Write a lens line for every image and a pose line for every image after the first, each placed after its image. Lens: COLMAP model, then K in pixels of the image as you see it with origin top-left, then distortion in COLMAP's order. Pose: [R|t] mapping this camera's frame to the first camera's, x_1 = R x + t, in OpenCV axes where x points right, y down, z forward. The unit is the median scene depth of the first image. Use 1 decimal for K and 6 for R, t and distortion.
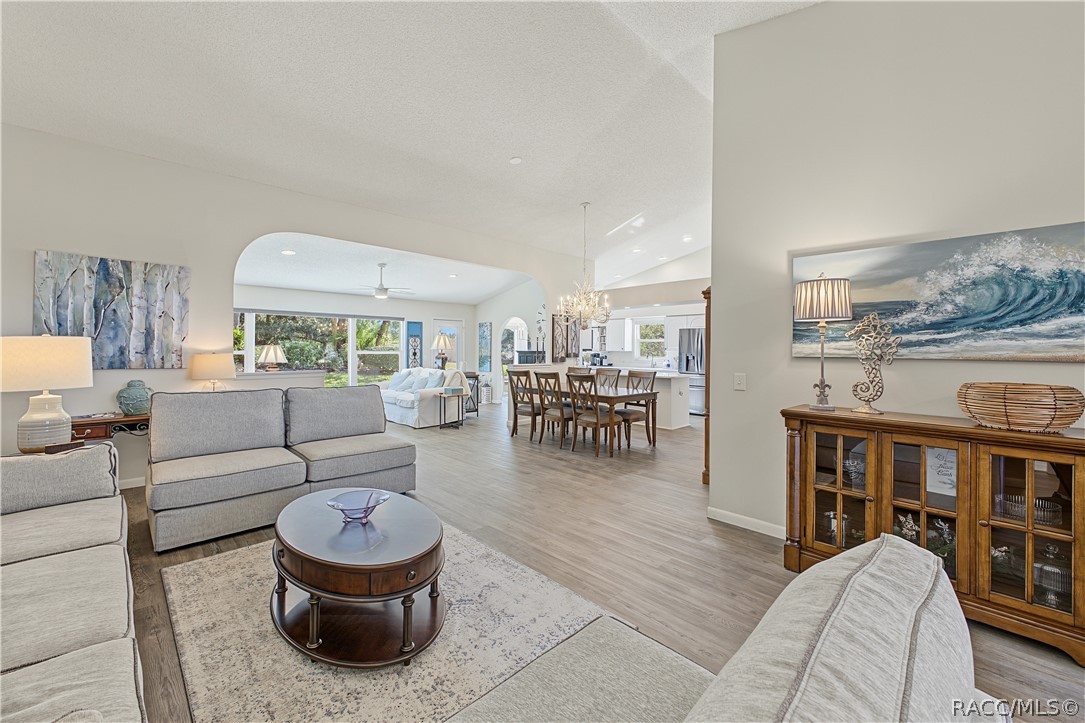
lens RADIAL K [[433.4, 0, 544.3], [0, 433.4, 350.3], [0, 0, 1]] dist [0.014143, -0.000682]
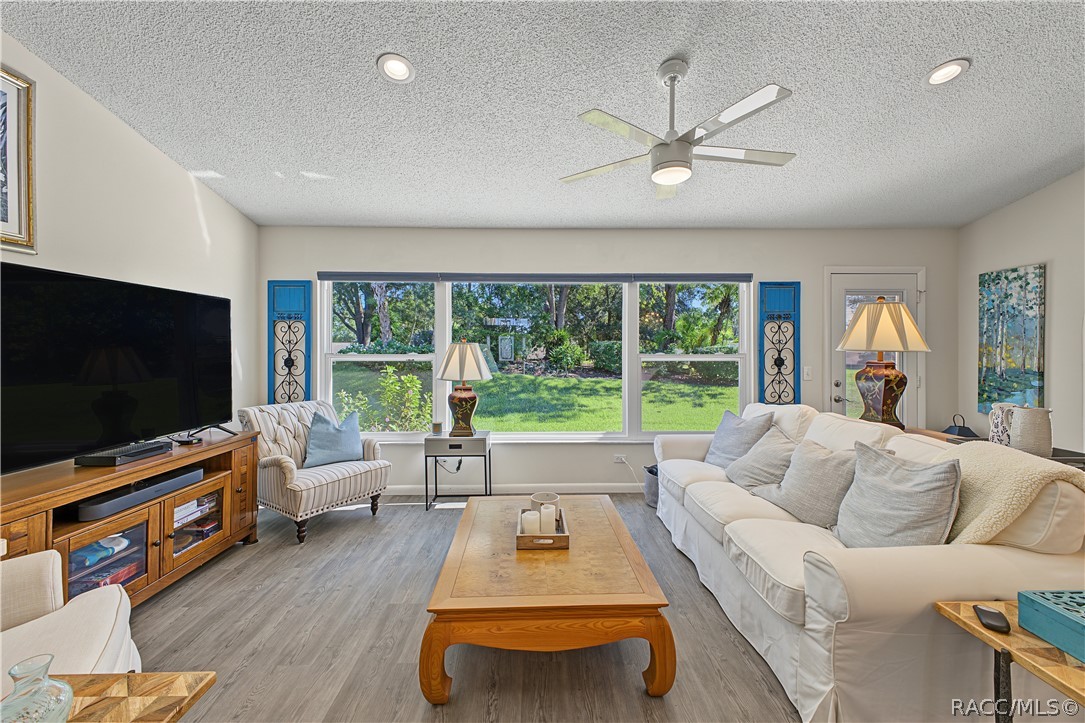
lens RADIAL K [[433.4, 0, 544.3], [0, 433.4, 350.3], [0, 0, 1]] dist [0.014143, -0.000682]
pose [[0.728435, -0.001479, -0.685113, -0.182514], [0.000367, 0.999998, -0.001768, -0.001561], [0.685115, 0.001036, 0.728434, 0.561973]]
